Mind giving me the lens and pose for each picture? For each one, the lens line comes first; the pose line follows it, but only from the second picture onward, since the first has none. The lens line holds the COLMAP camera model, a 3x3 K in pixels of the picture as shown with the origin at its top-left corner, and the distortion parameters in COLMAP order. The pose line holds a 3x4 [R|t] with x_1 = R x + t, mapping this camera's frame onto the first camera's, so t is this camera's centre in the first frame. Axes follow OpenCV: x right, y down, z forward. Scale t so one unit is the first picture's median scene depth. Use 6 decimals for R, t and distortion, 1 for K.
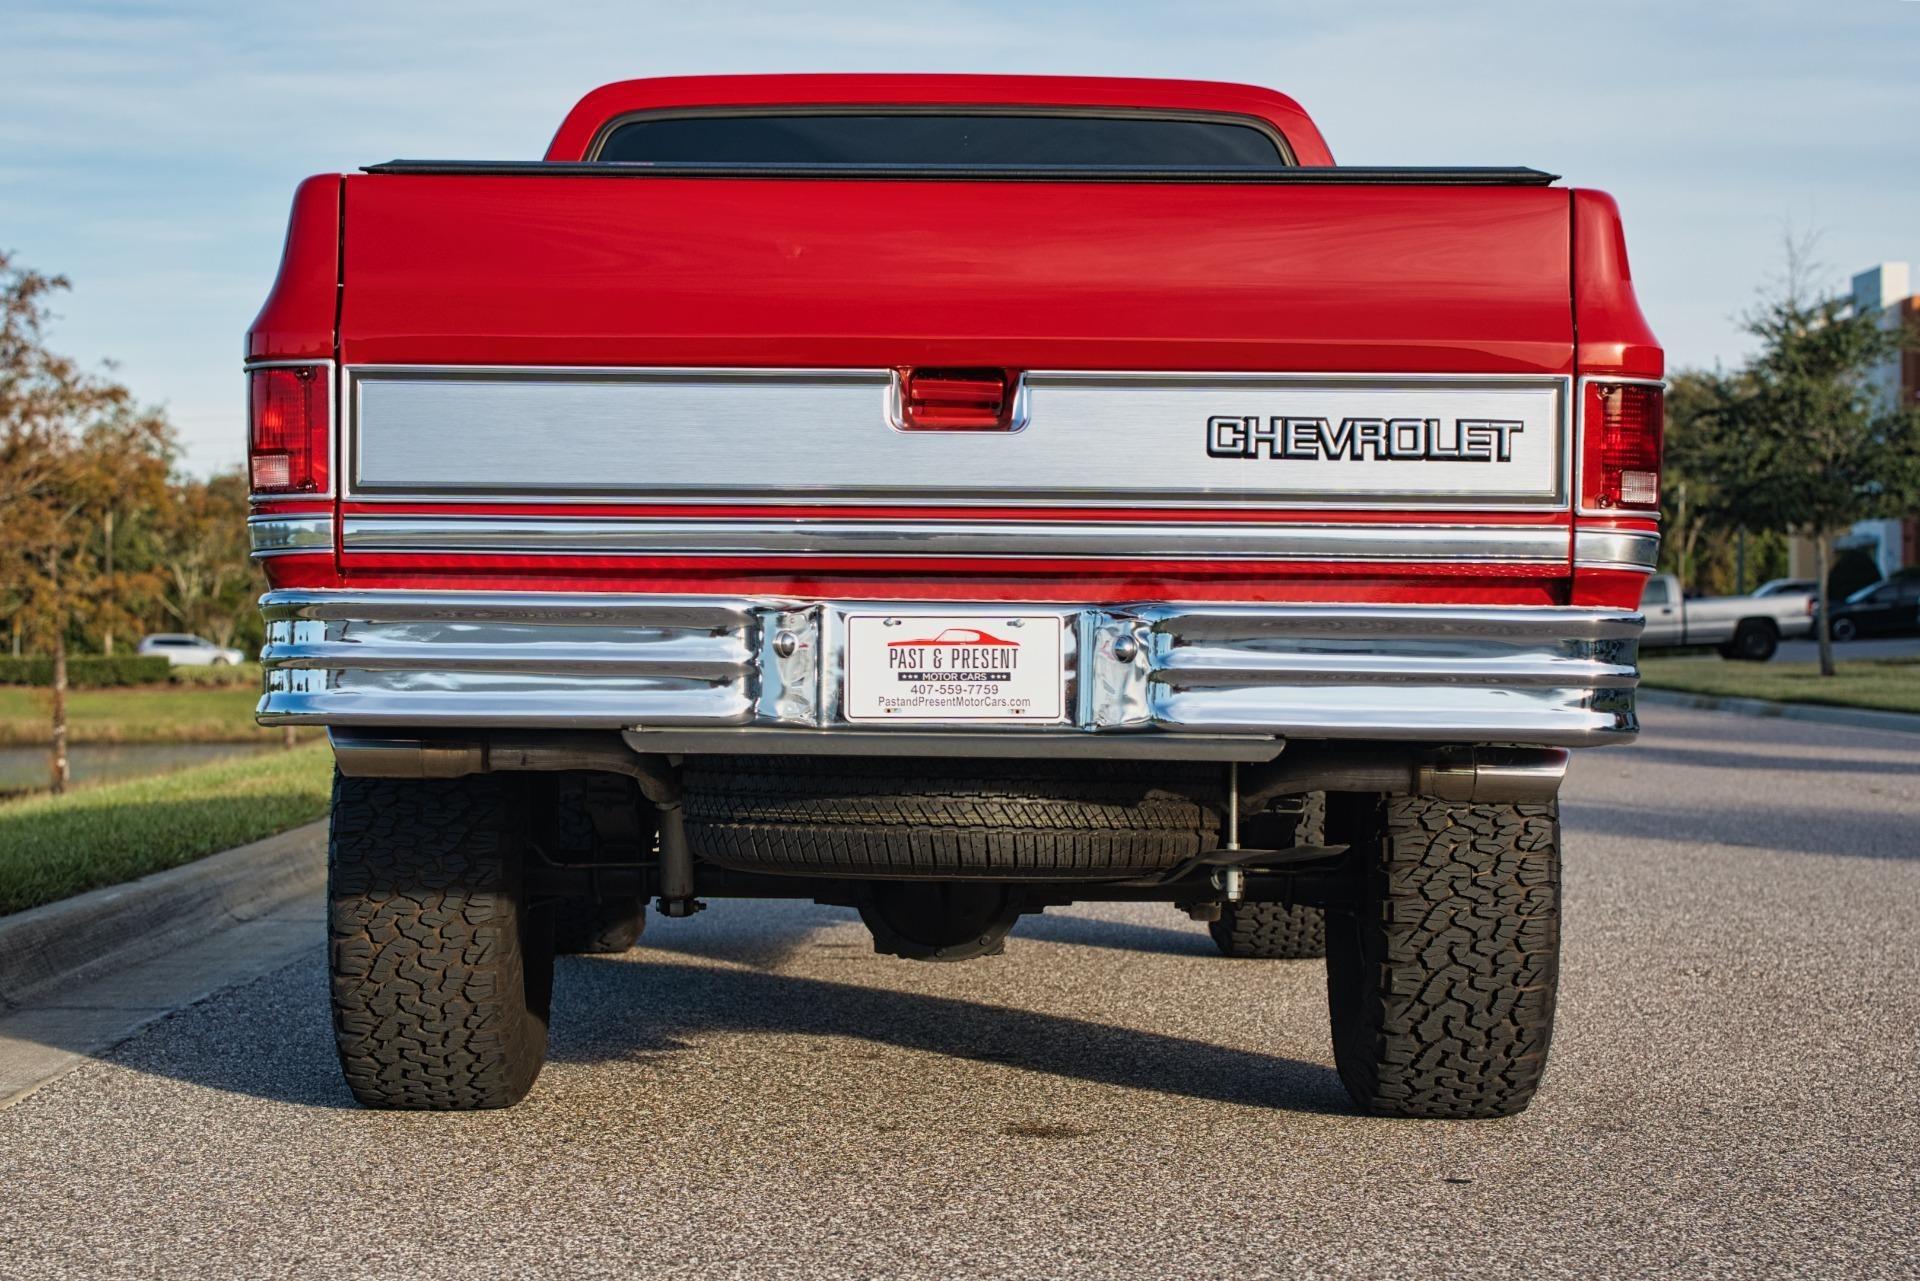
lens RADIAL K [[3968.0, 0, 972.1], [0, 3968.0, 617.7], [0, 0, 1]] dist [0.139255, 0.324429]
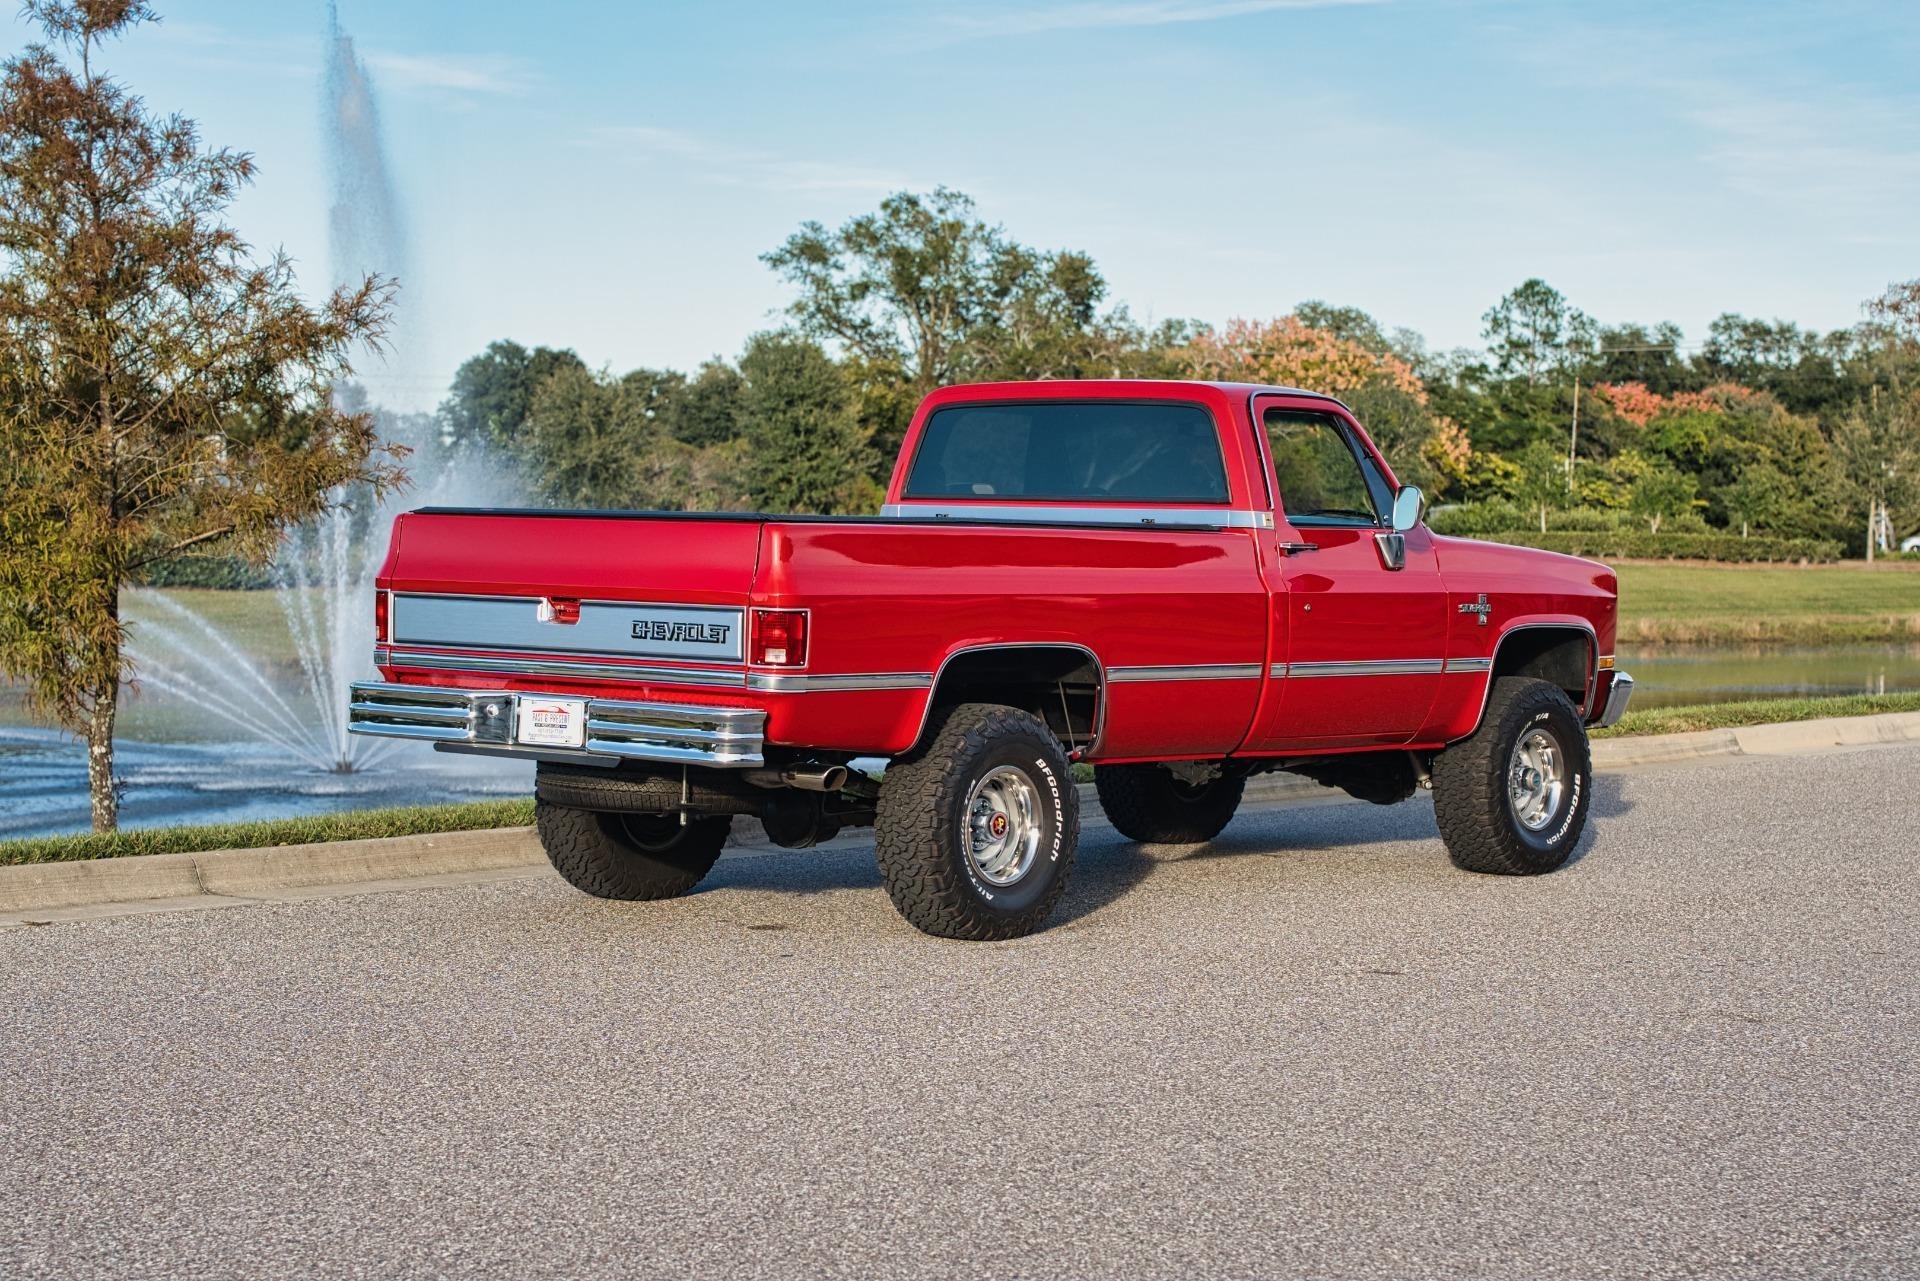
lens RADIAL K [[3999.3, 0, 991.1], [0, 3999.3, 644.6], [0, 0, 1]] dist [0.148522, 0.515942]
pose [[0.750106, 0.029754, -0.660648, 1.572219], [-0.005652, 0.999239, 0.038586, -0.113286], [0.661293, -0.025210, 0.749704, -0.570024]]
